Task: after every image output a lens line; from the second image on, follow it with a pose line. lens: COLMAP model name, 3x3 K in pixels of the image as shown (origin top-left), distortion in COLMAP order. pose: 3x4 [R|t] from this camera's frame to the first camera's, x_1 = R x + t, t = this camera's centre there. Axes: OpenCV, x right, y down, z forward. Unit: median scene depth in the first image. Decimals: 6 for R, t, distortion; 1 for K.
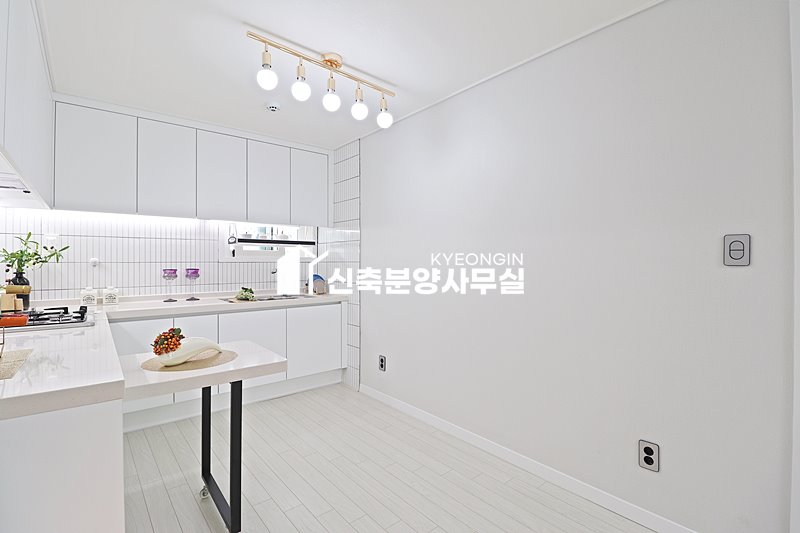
lens RADIAL K [[373.2, 0, 395.7], [0, 373.2, 263.0], [0, 0, 1]] dist [-0.006177, -0.007787]
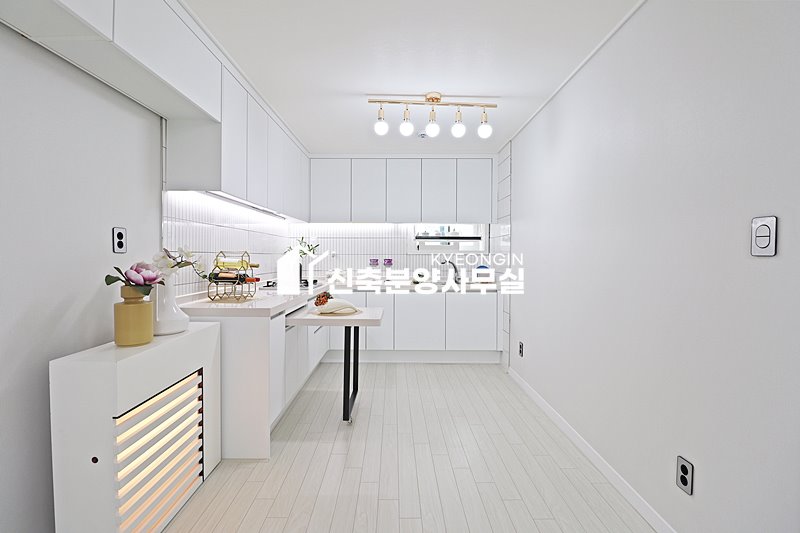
lens RADIAL K [[373.2, 0, 394.7], [0, 373.2, 260.7], [0, 0, 1]] dist [-0.006177, -0.007787]
pose [[0.765447, 0.011927, -0.643388, 0.375175], [-0.007333, 0.999925, 0.009813, 0.007285], [0.643457, -0.002793, 0.765477, -0.051880]]
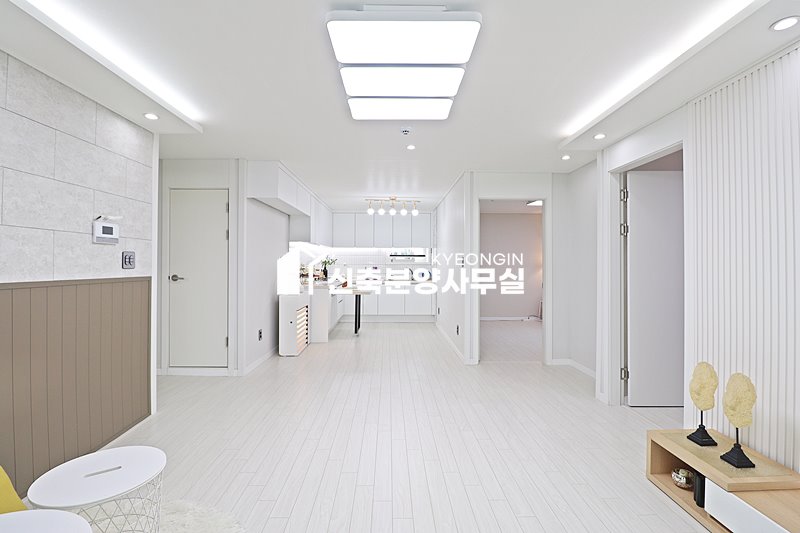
lens RADIAL K [[373.2, 0, 395.1], [0, 373.2, 262.6], [0, 0, 1]] dist [-0.006177, -0.007787]
pose [[0.777542, 0.001724, -0.628828, 1.165310], [-0.006744, 0.999962, -0.005598, -0.002586], [0.628794, 0.008594, 0.777524, -0.895206]]
